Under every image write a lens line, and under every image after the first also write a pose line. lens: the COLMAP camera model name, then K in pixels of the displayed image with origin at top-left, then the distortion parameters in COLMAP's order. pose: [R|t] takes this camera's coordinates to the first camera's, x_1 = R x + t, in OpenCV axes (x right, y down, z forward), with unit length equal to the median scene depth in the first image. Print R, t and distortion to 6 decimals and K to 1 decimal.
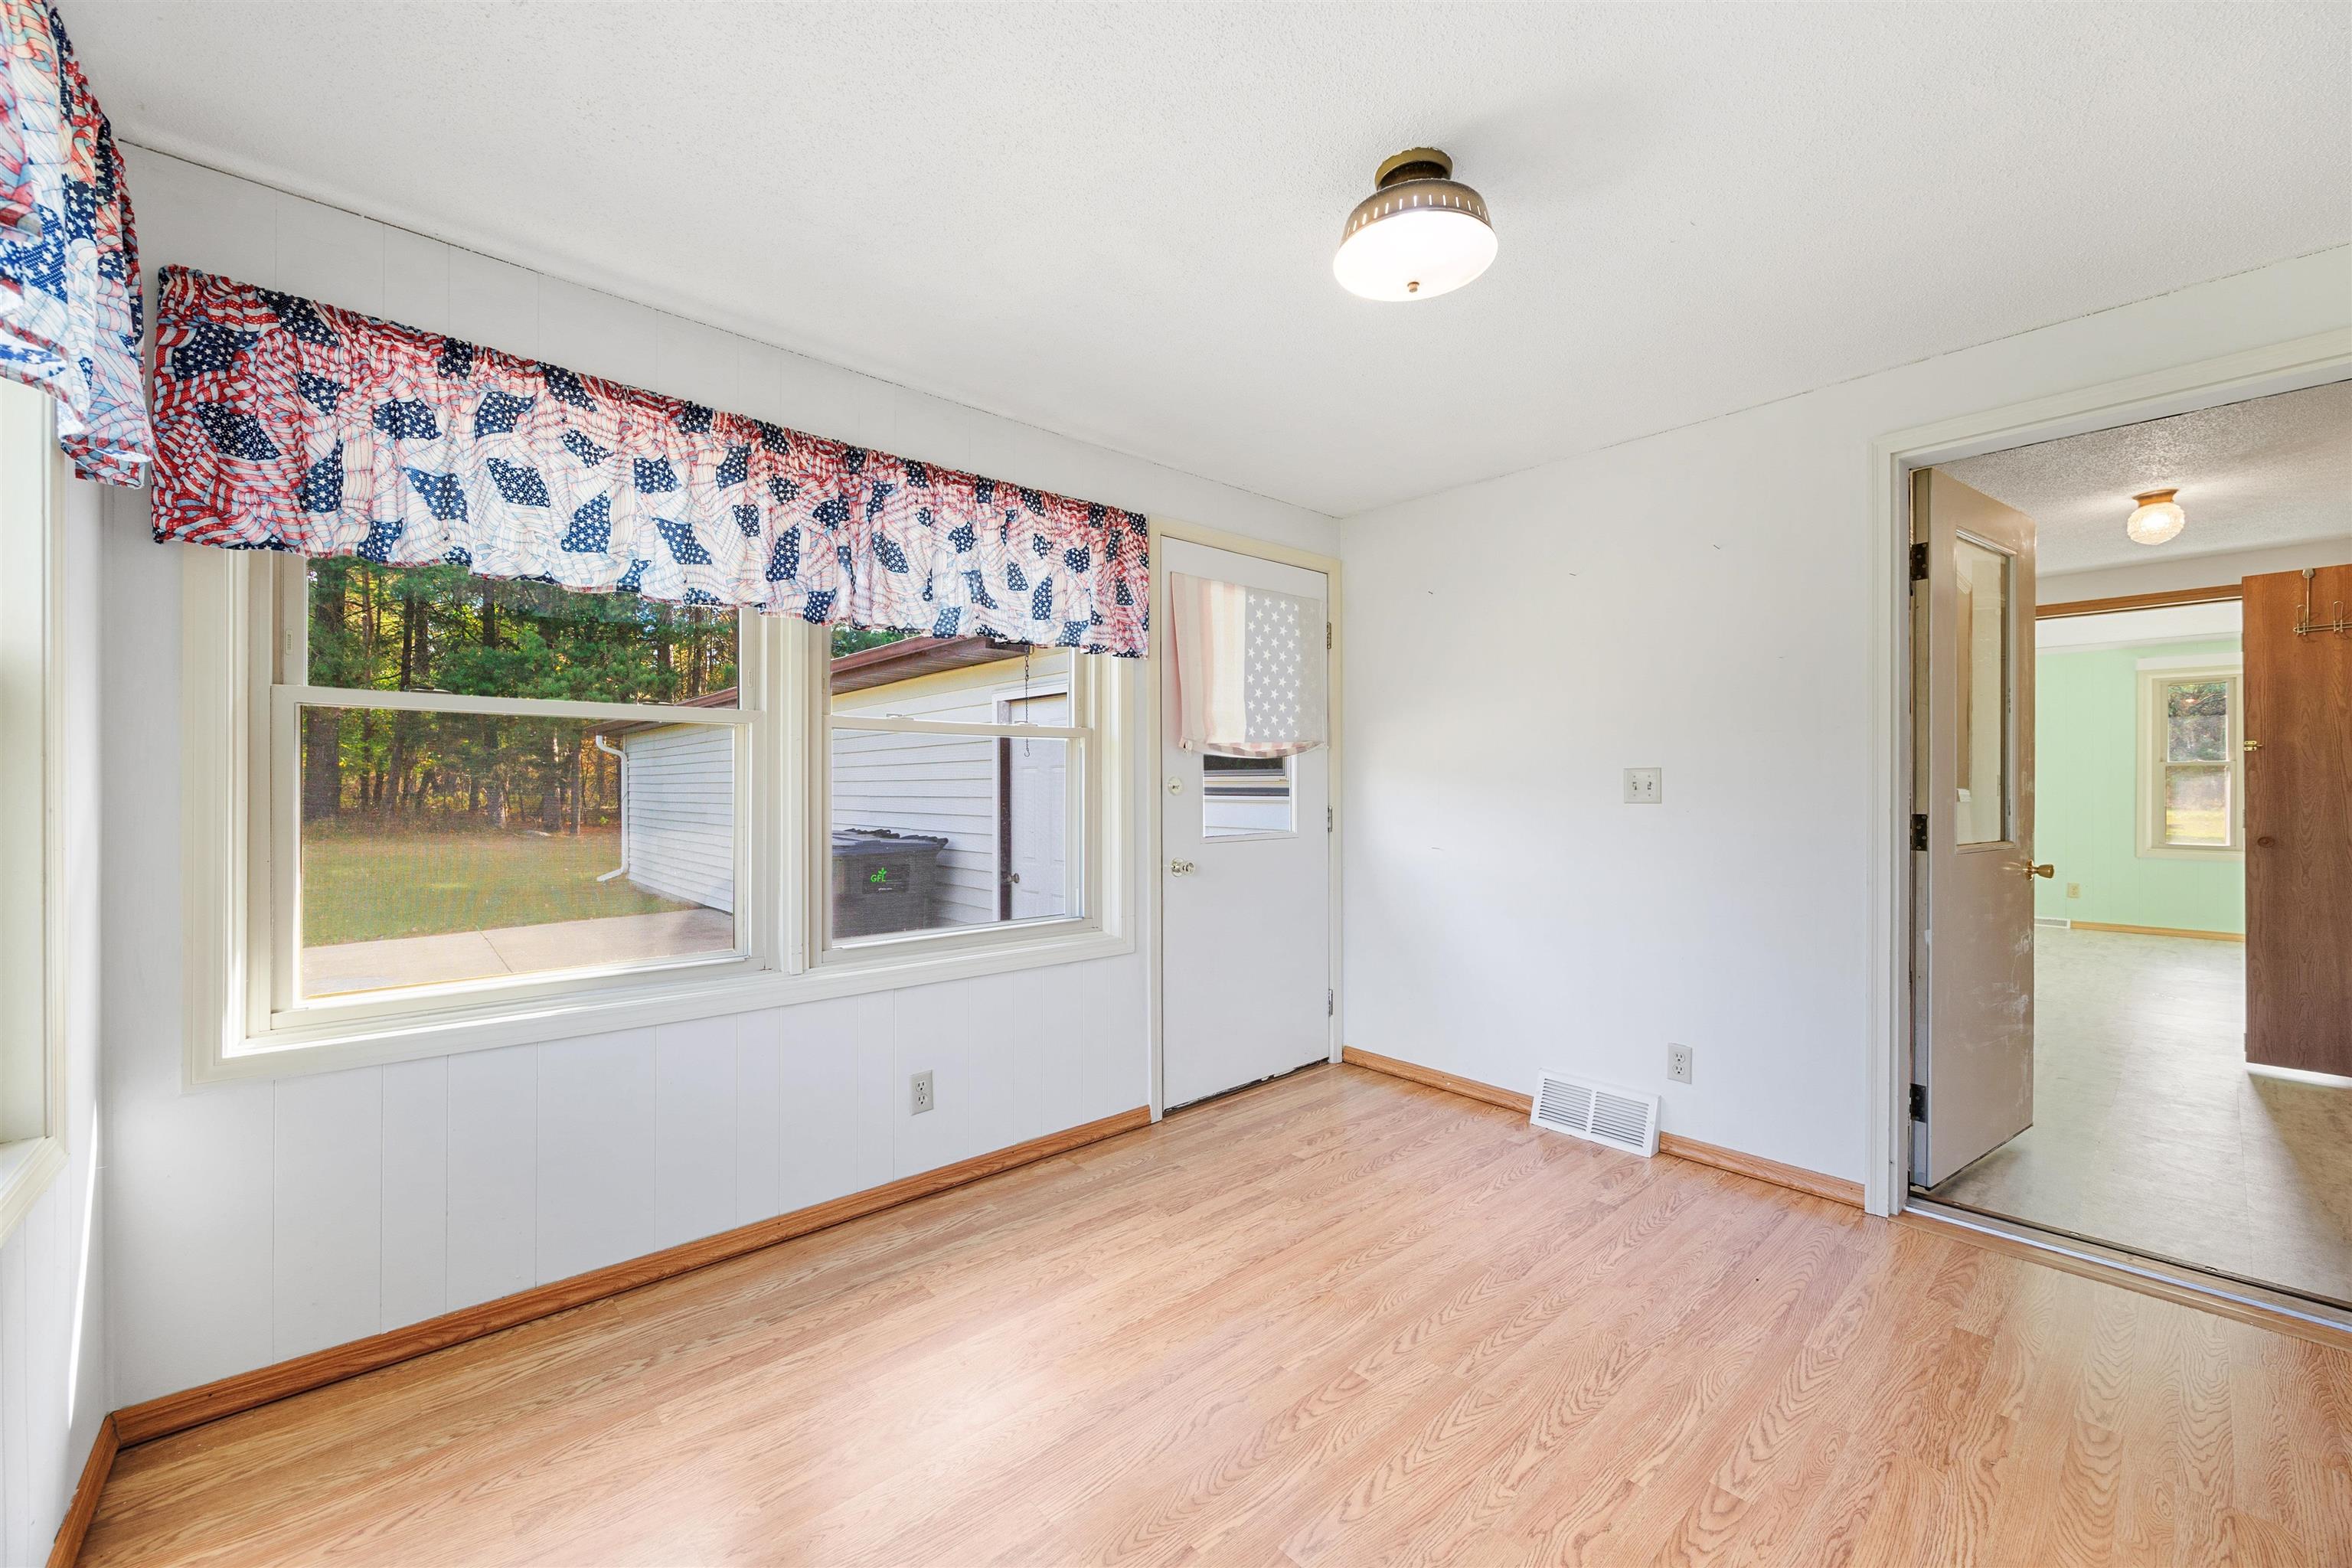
lens RADIAL K [[905.9, 0, 1166.2], [0, 905.9, 785.9], [0, 0, 1]] dist [-0.001409, 0.000118]
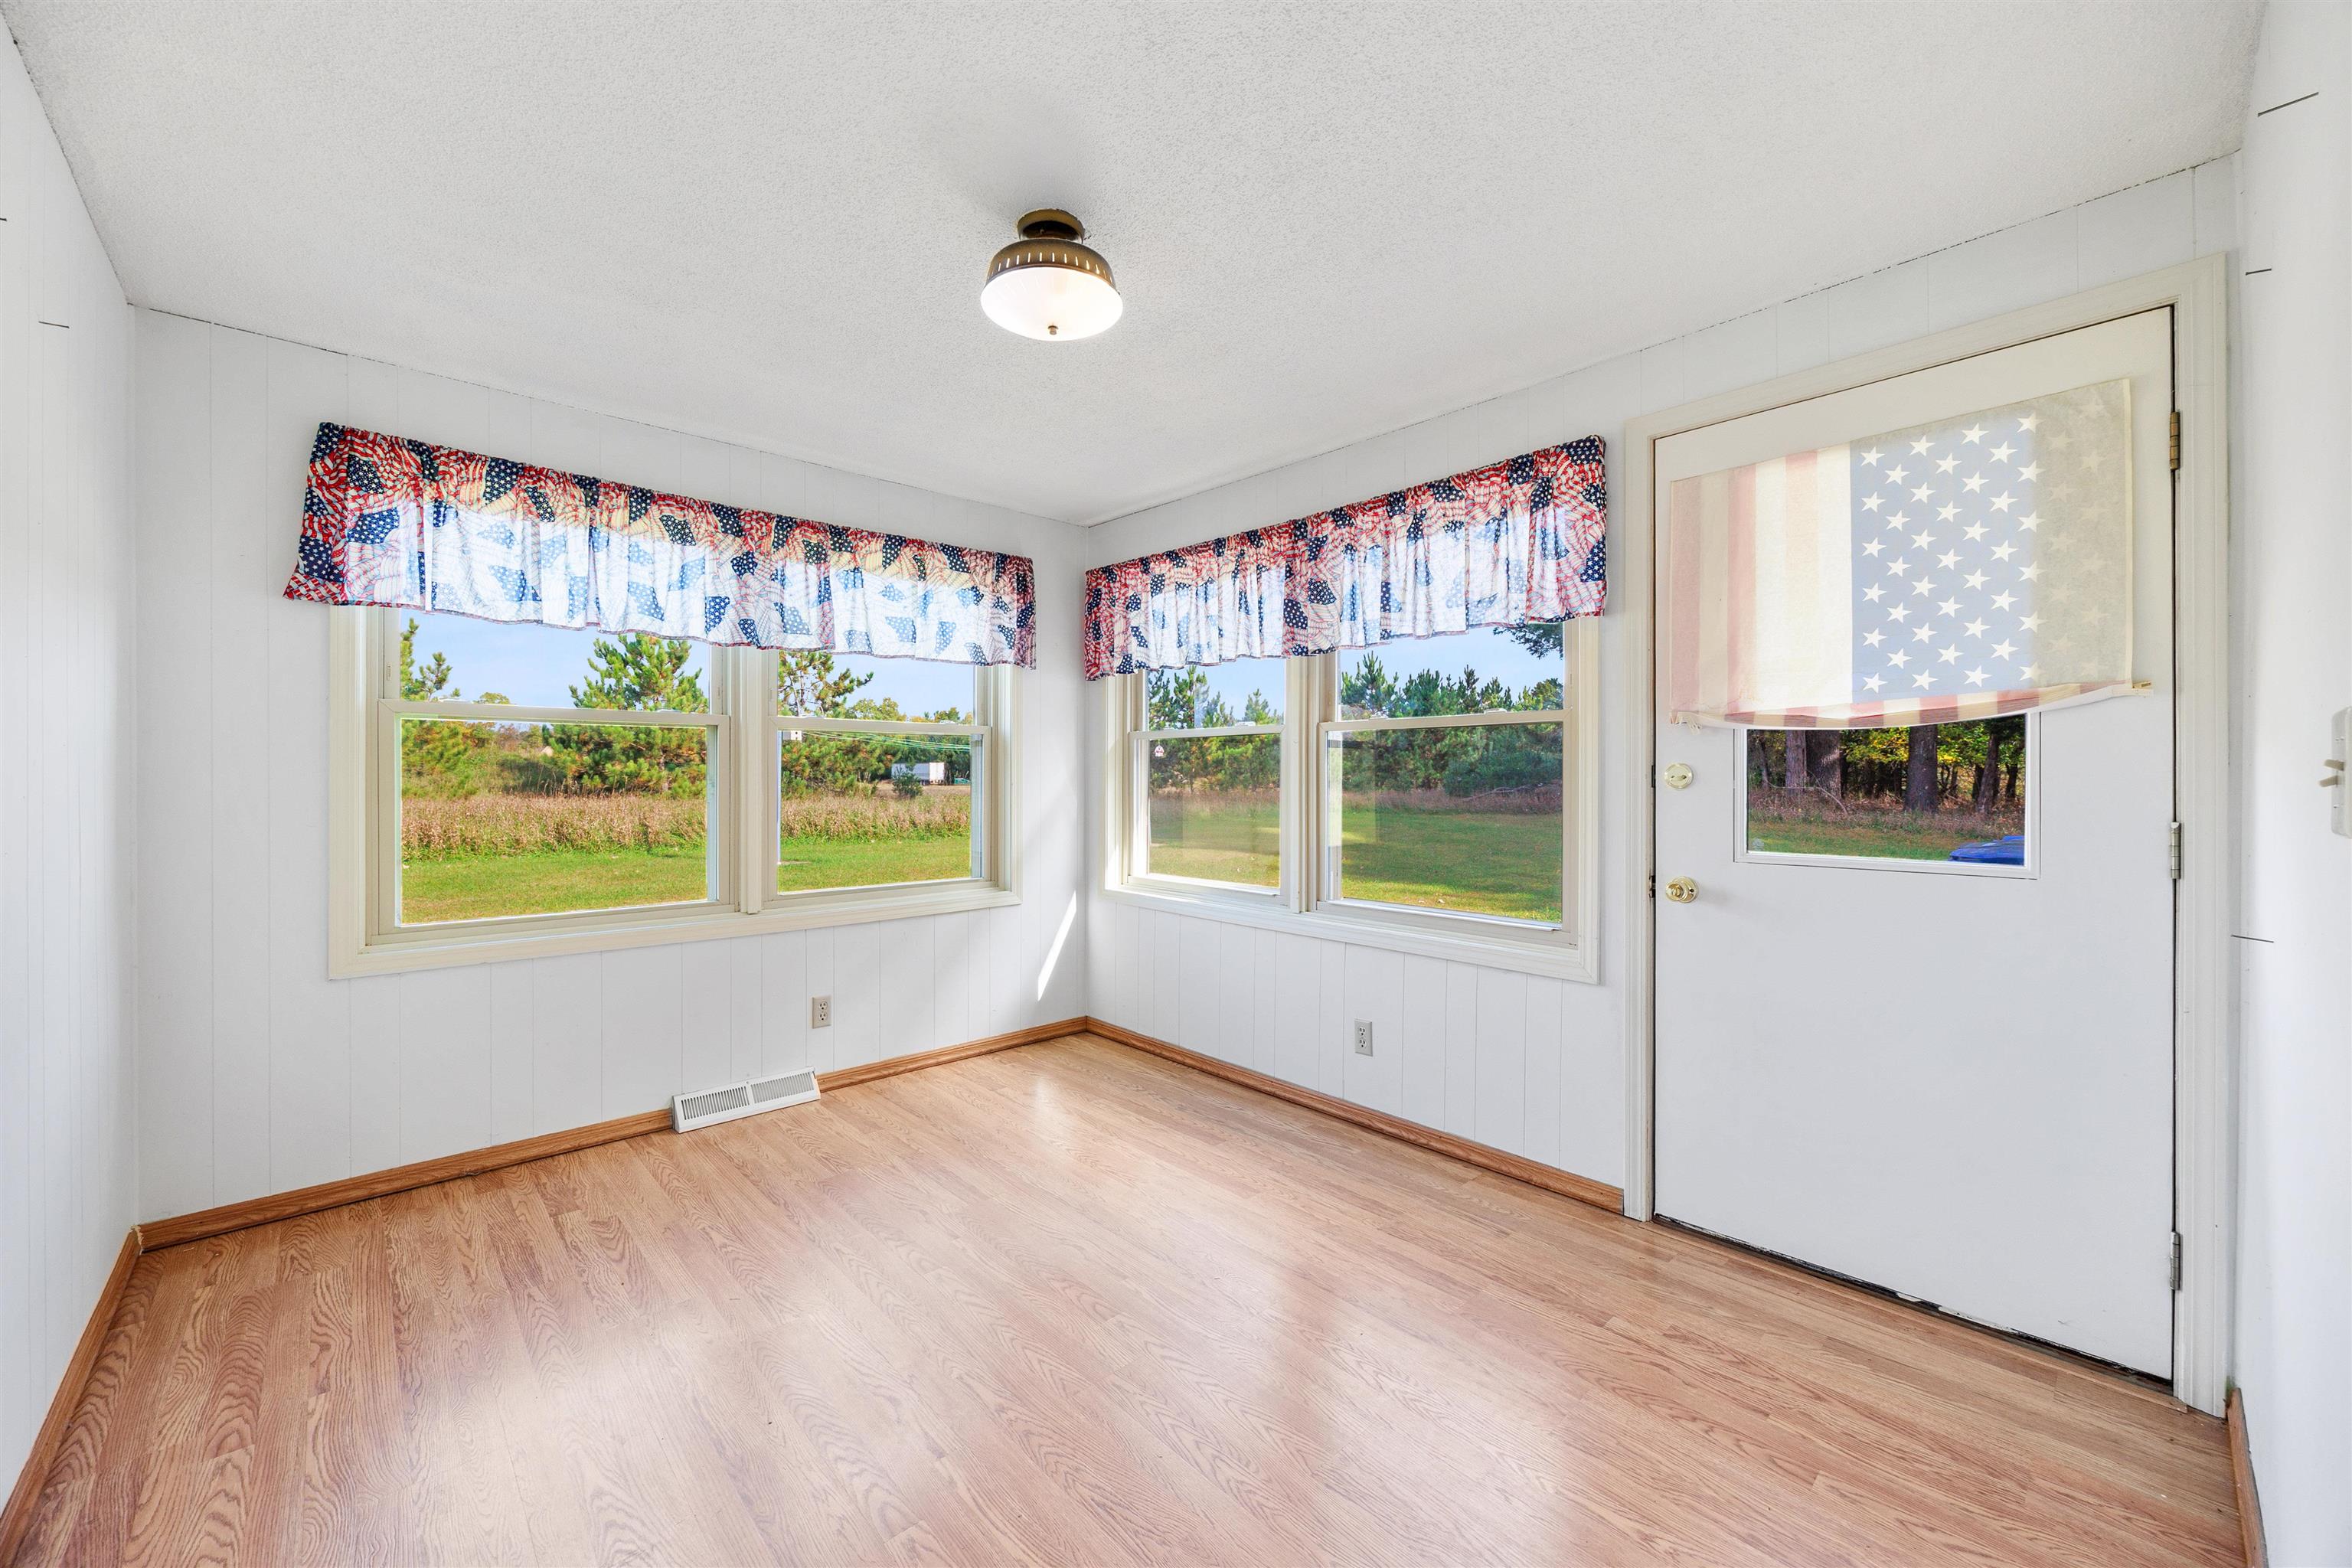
lens RADIAL K [[905.9, 0, 1167.0], [0, 905.9, 778.7], [0, 0, 1]] dist [-0.001409, 0.000118]
pose [[0.025375, -0.000373, -0.999678, 0.896326], [-0.004809, 0.999988, -0.000495, 0.005584], [0.999666, 0.004820, 0.025373, 0.714613]]
